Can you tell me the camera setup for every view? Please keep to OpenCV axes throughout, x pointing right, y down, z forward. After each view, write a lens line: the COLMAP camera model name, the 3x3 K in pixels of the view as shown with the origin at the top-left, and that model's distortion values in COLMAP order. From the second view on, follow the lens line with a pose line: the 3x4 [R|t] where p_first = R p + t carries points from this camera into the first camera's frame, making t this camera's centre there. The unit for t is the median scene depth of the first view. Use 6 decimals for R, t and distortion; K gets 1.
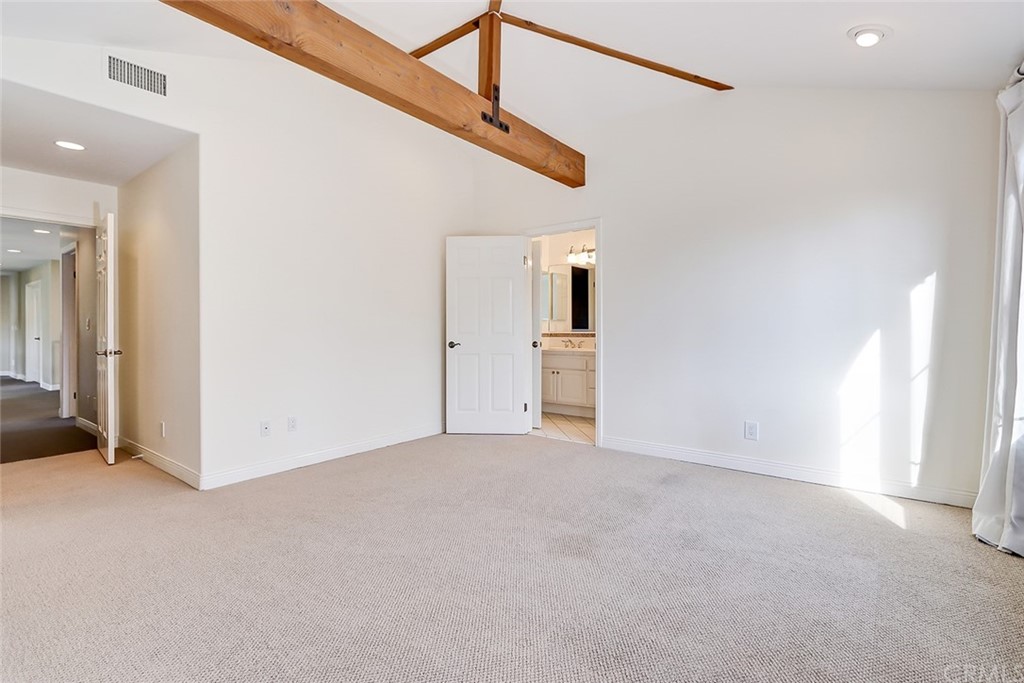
lens RADIAL K [[548.7, 0, 514.5], [0, 548.7, 340.6], [0, 0, 1]] dist [0.003167, -0.000028]
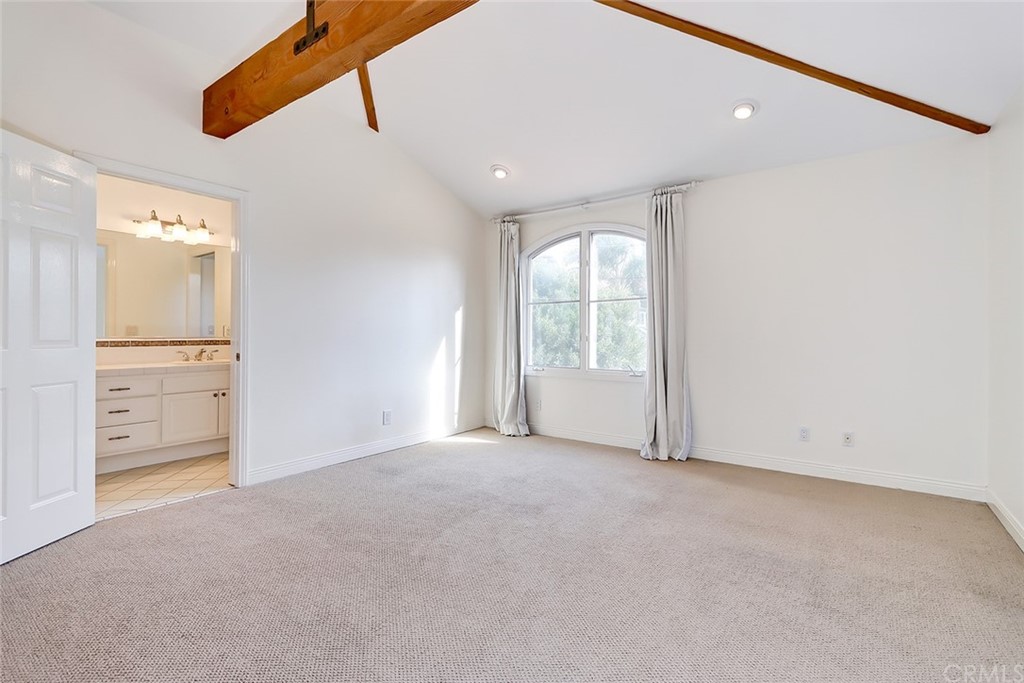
lens RADIAL K [[548.7, 0, 514.5], [0, 548.7, 340.6], [0, 0, 1]] dist [0.003167, -0.000028]
pose [[-0.179447, -0.010710, 0.983709, -0.940290], [0.009084, 0.999880, 0.012543, -0.025416], [-0.983726, 0.011187, -0.179328, 1.045379]]
